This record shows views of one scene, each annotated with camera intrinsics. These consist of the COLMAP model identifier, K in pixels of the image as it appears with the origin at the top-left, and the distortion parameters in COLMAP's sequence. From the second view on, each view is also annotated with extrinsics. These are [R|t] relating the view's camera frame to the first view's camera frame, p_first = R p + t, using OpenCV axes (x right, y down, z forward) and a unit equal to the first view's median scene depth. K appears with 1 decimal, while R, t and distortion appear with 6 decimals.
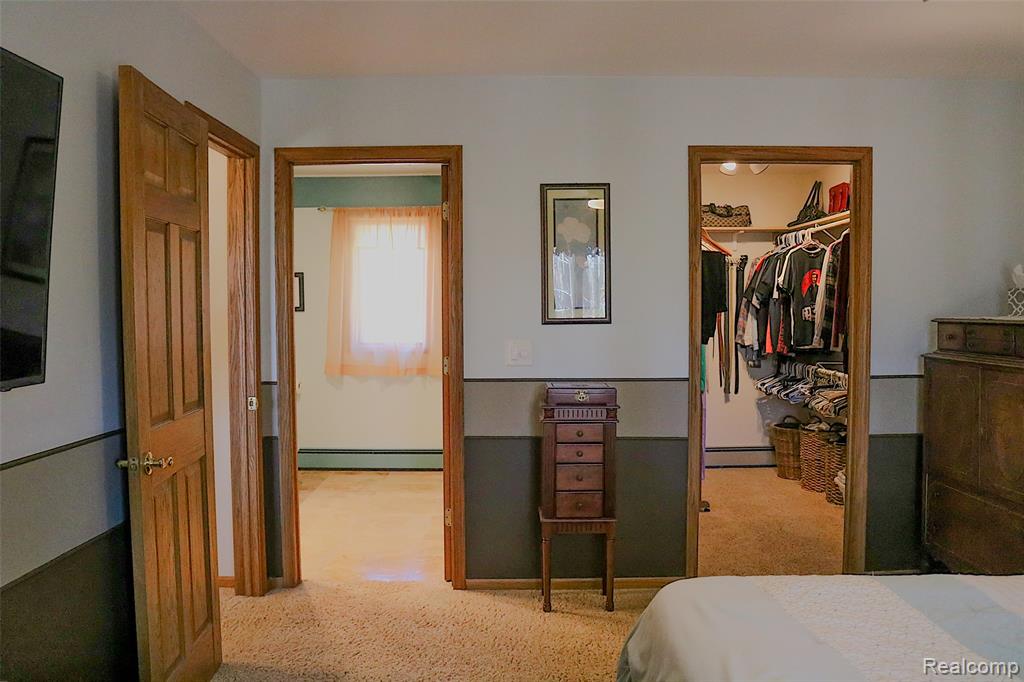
lens RADIAL K [[883.7, 0, 504.9], [0, 883.7, 348.3], [0, 0, 1]] dist [-0.168730, 0.193597]
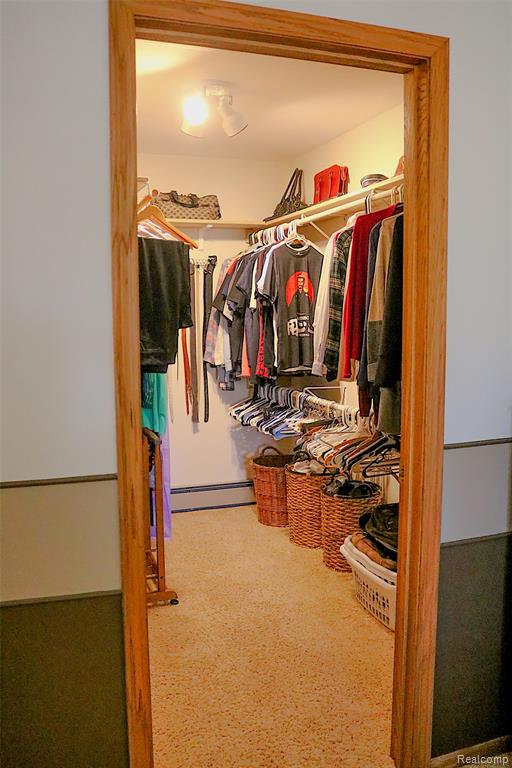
lens RADIAL K [[654.4, 0, 266.3], [0, 654.4, 382.6], [0, 0, 1]] dist [-0.112279, 0.006724]
pose [[0.936838, -0.036983, 0.347802, 0.110125], [0.016712, 0.997991, 0.061105, -0.025328], [-0.349363, -0.051433, 0.935575, 0.427172]]
